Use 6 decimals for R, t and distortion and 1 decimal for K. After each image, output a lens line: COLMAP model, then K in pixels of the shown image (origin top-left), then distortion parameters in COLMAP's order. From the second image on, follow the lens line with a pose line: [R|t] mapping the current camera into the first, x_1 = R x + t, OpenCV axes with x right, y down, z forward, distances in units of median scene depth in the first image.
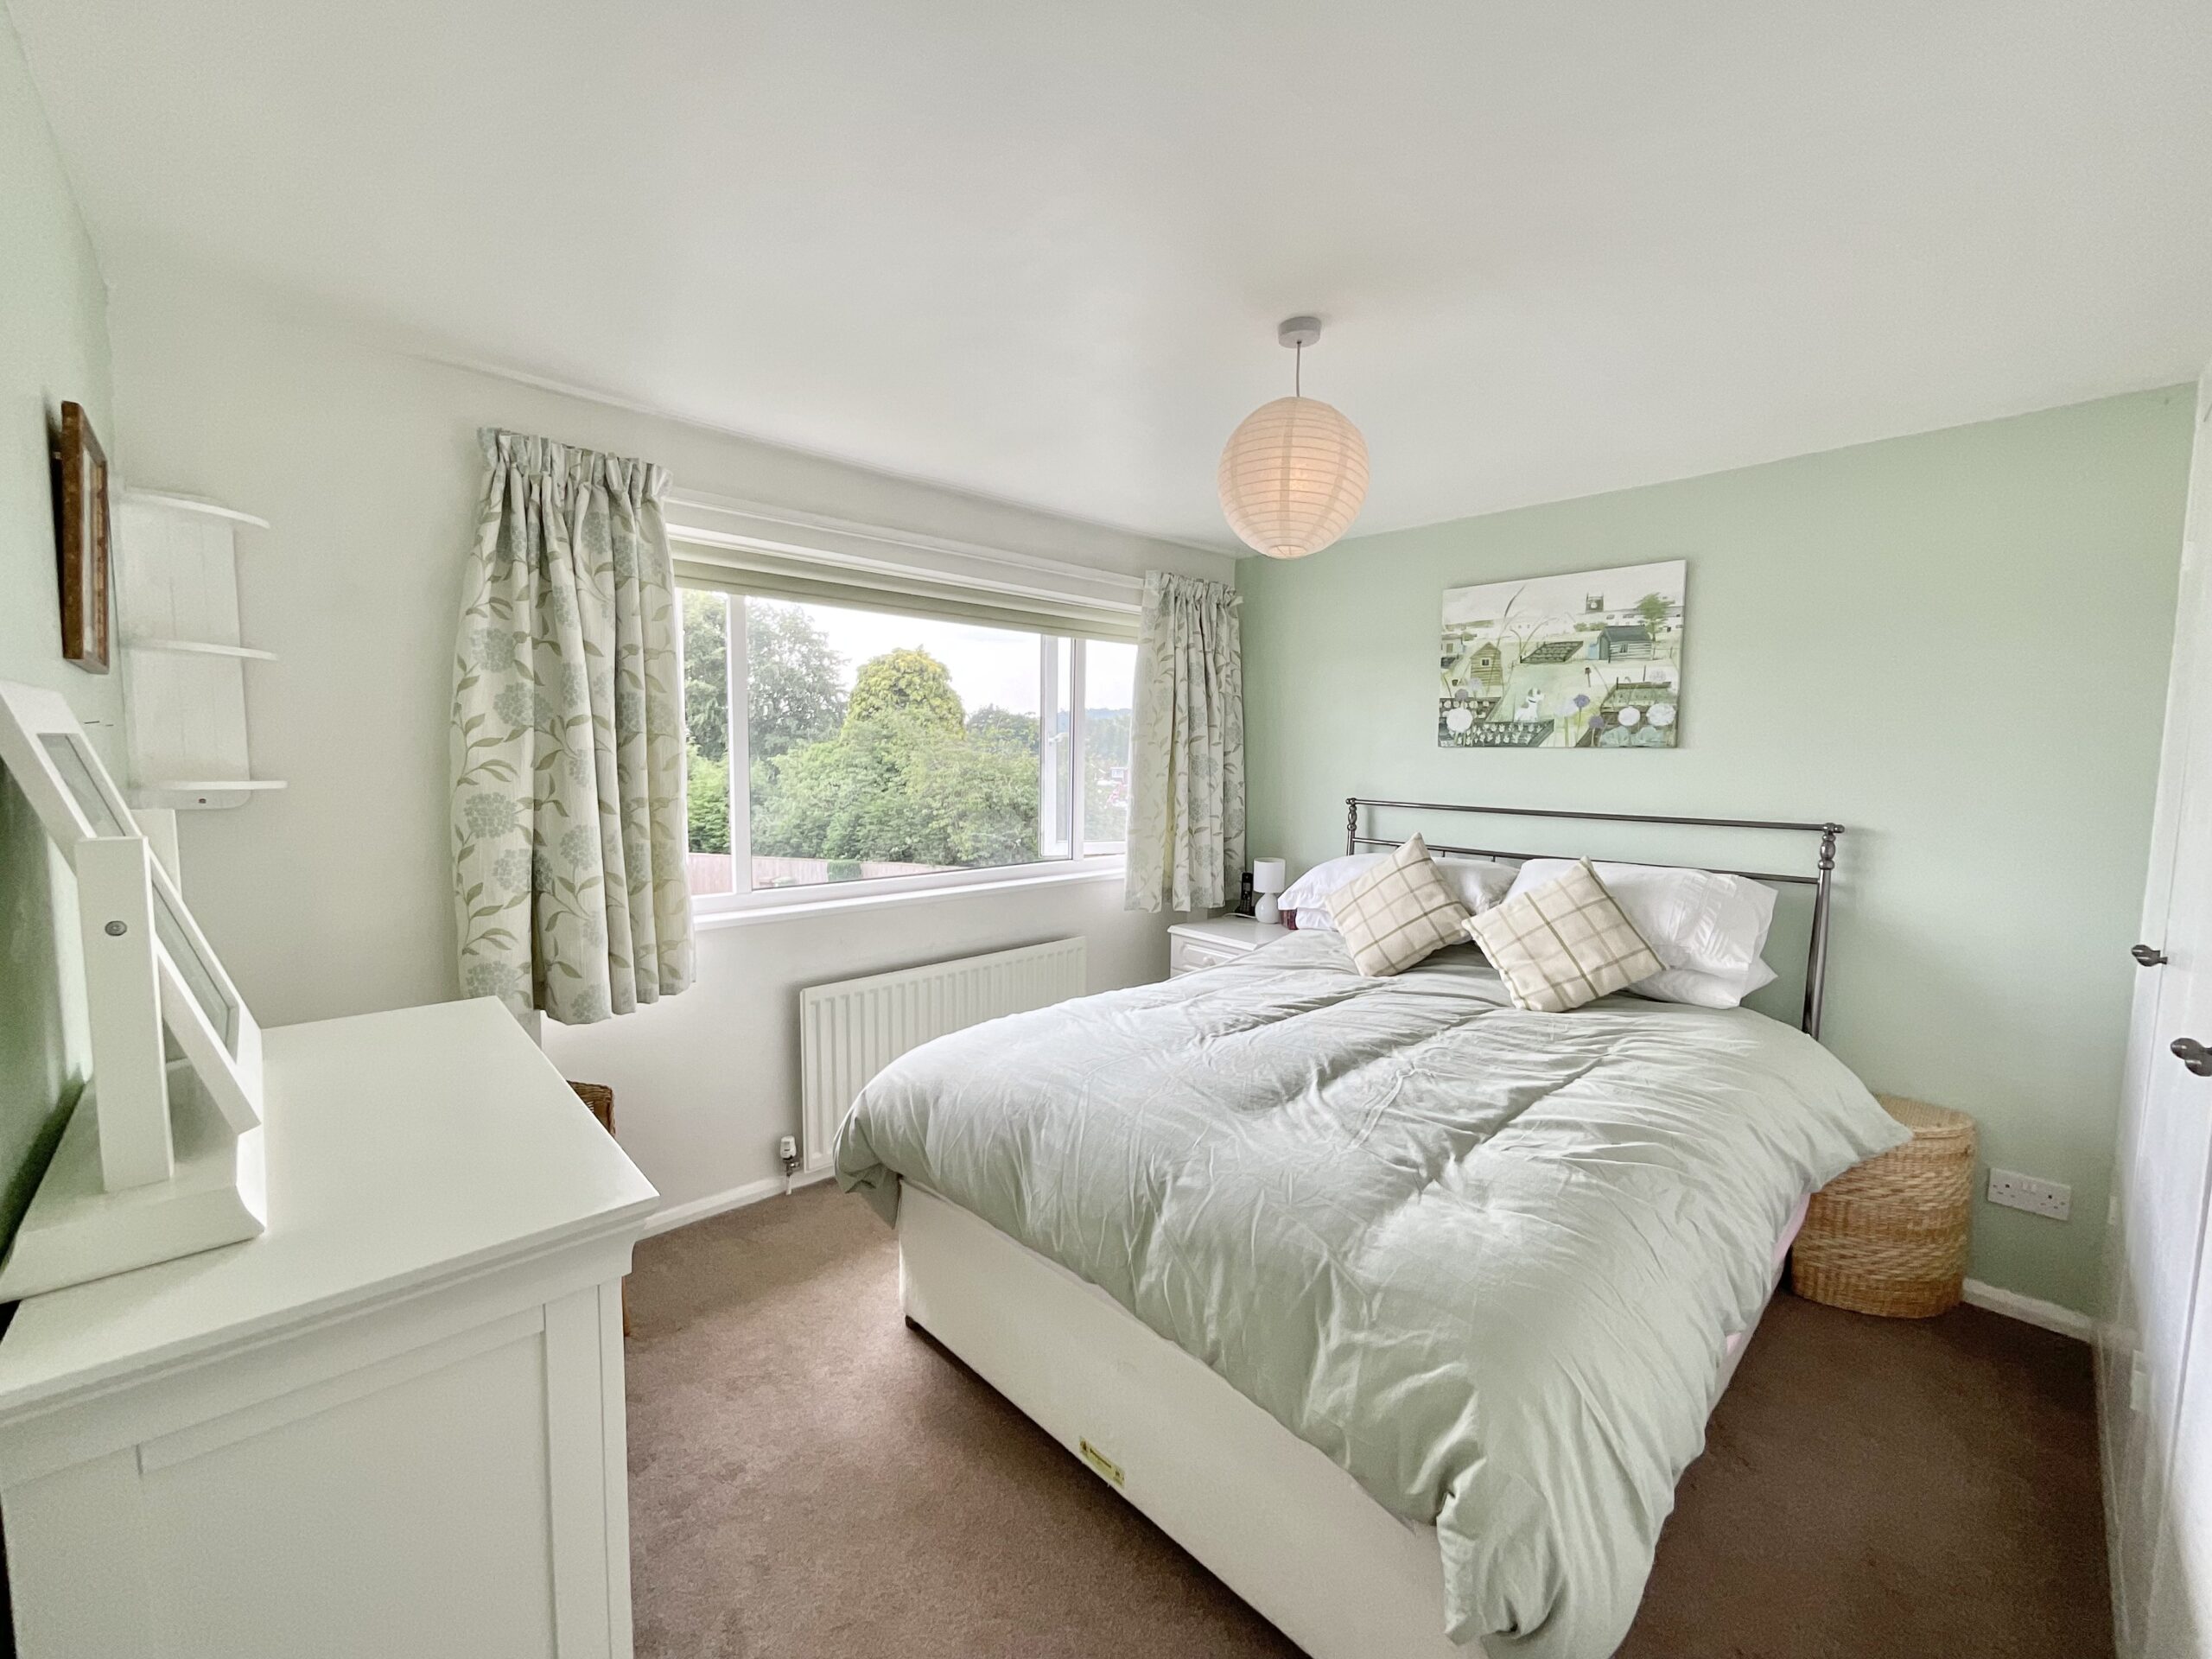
lens RADIAL K [[896.8, 0, 1106.7], [0, 896.8, 828.5], [0, 0, 1]] dist [-0.007607, 0.002199]
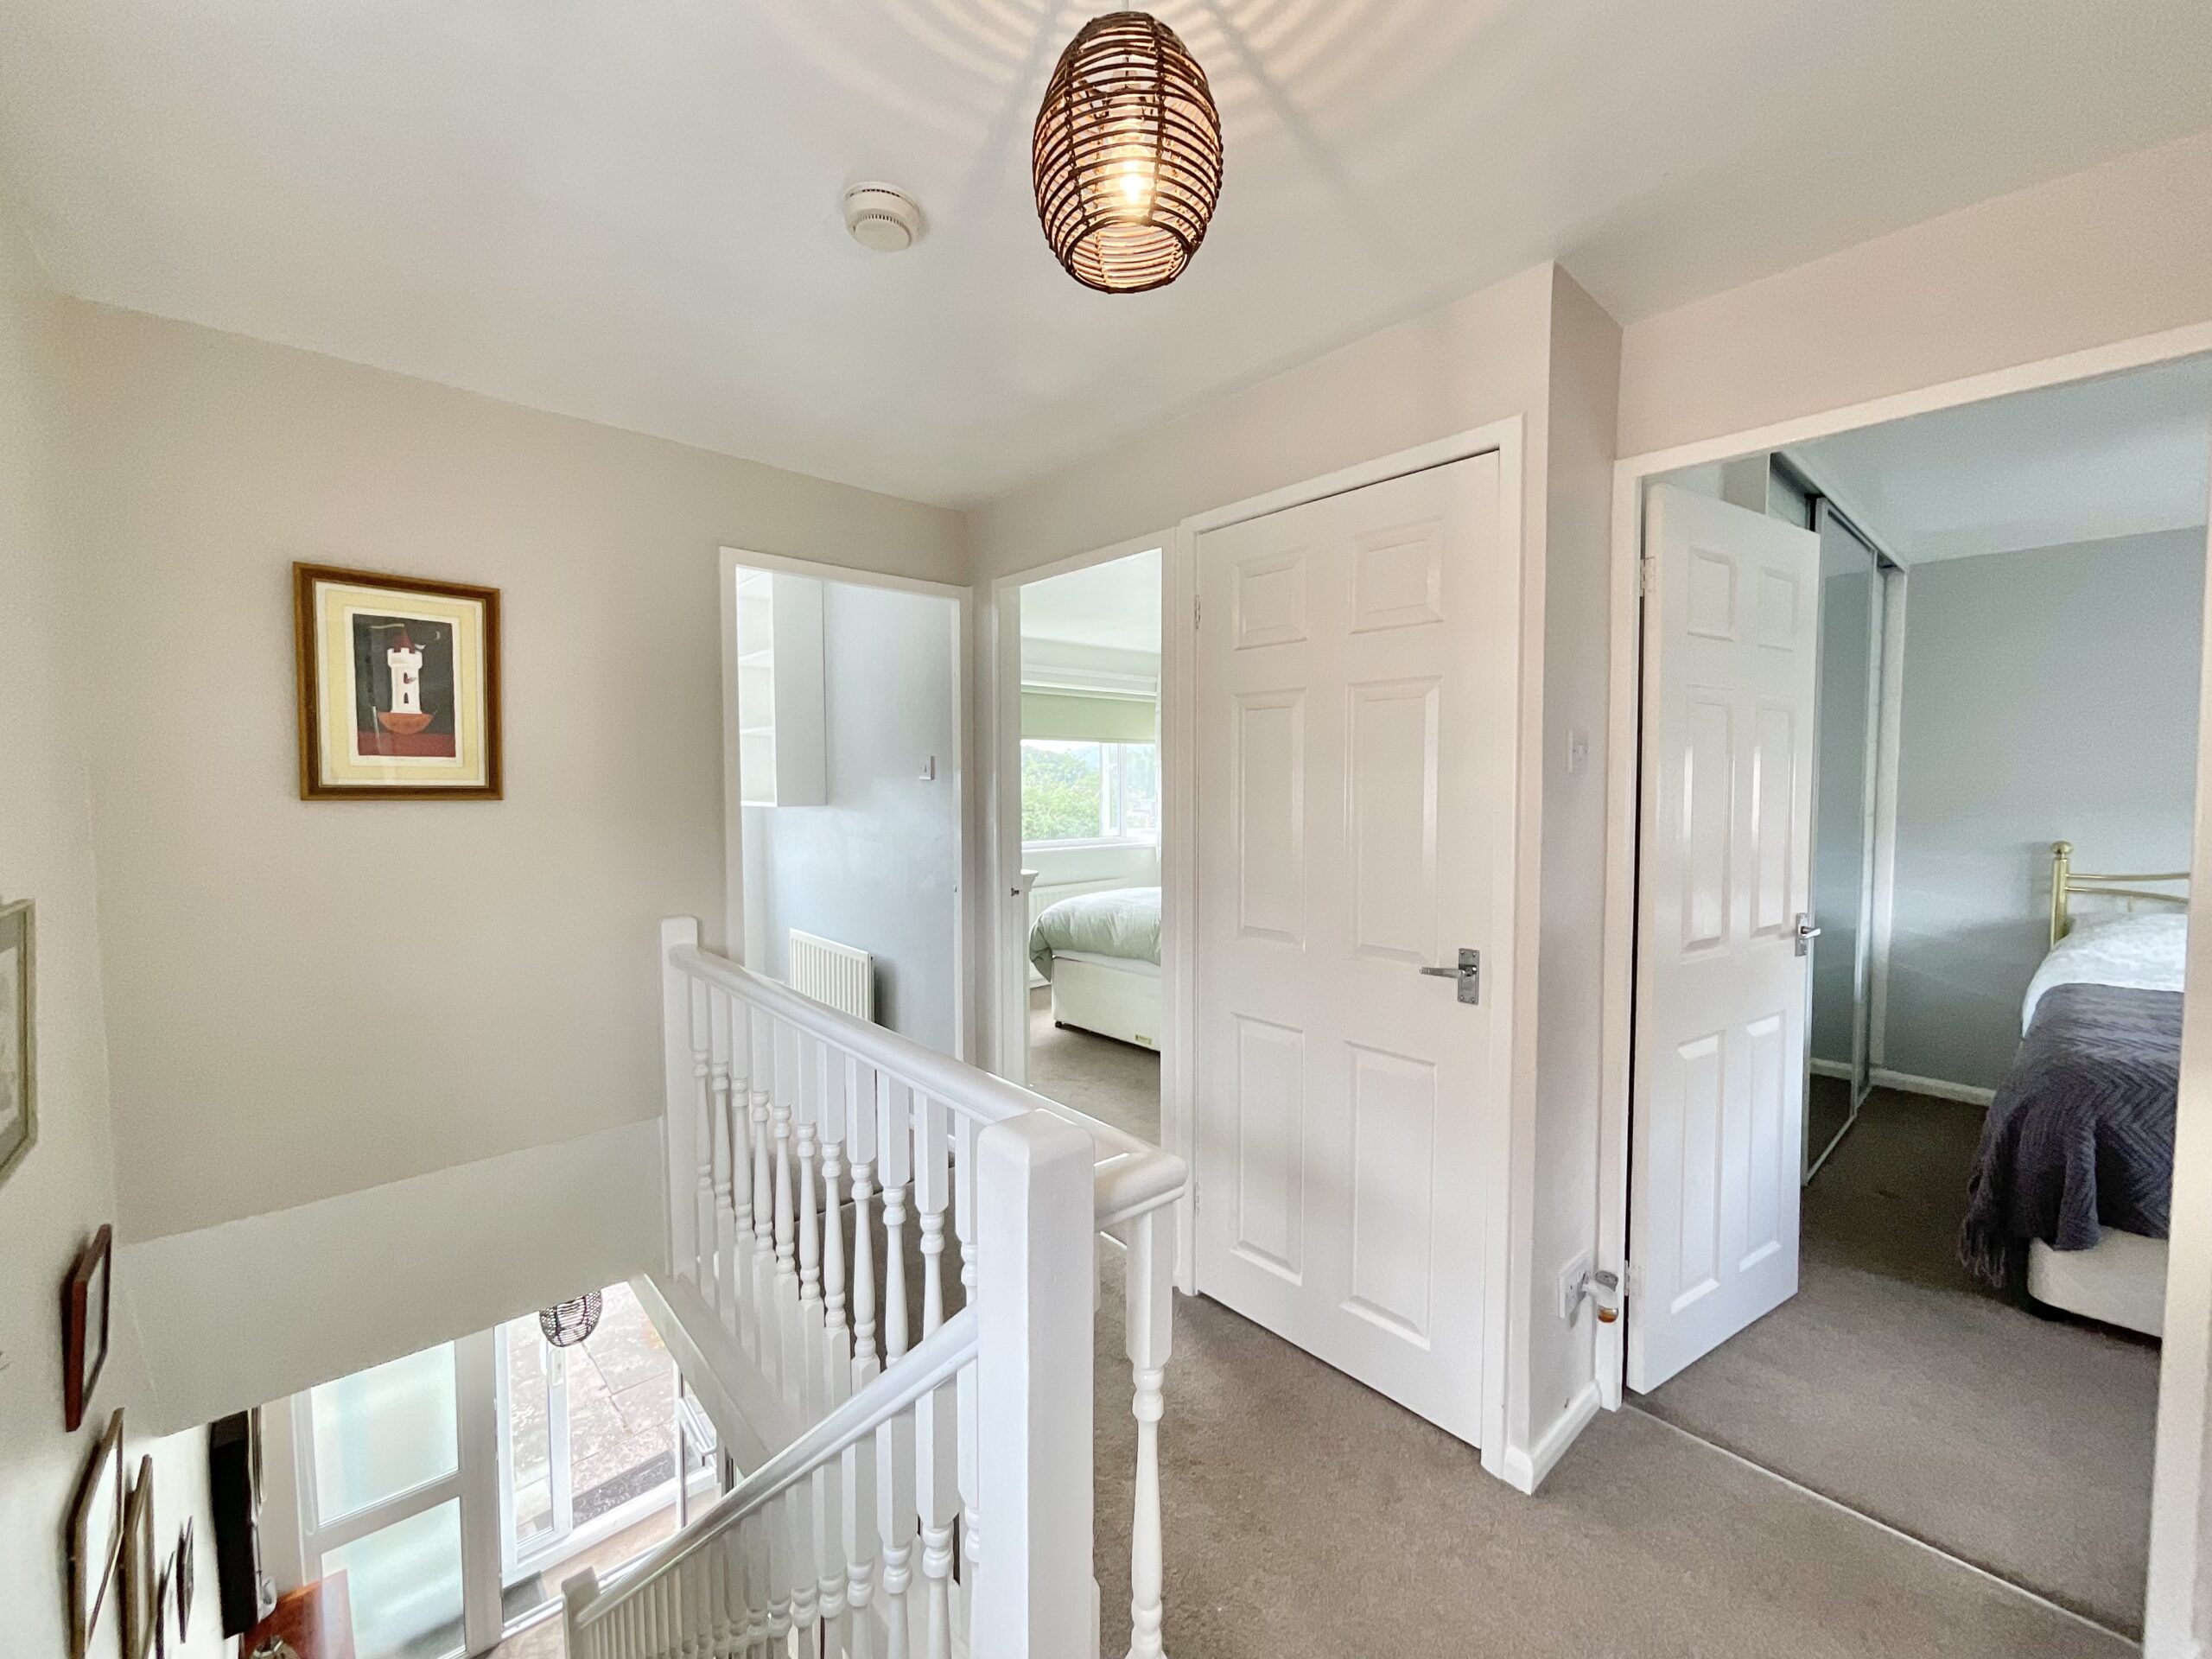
lens RADIAL K [[896.8, 0, 1105.6], [0, 896.8, 824.3], [0, 0, 1]] dist [-0.007607, 0.002199]
pose [[0.999386, -0.008551, -0.033967, -0.016032], [0.007114, 0.999084, -0.042198, 0.155084], [0.034296, 0.041931, 0.998532, -1.369327]]
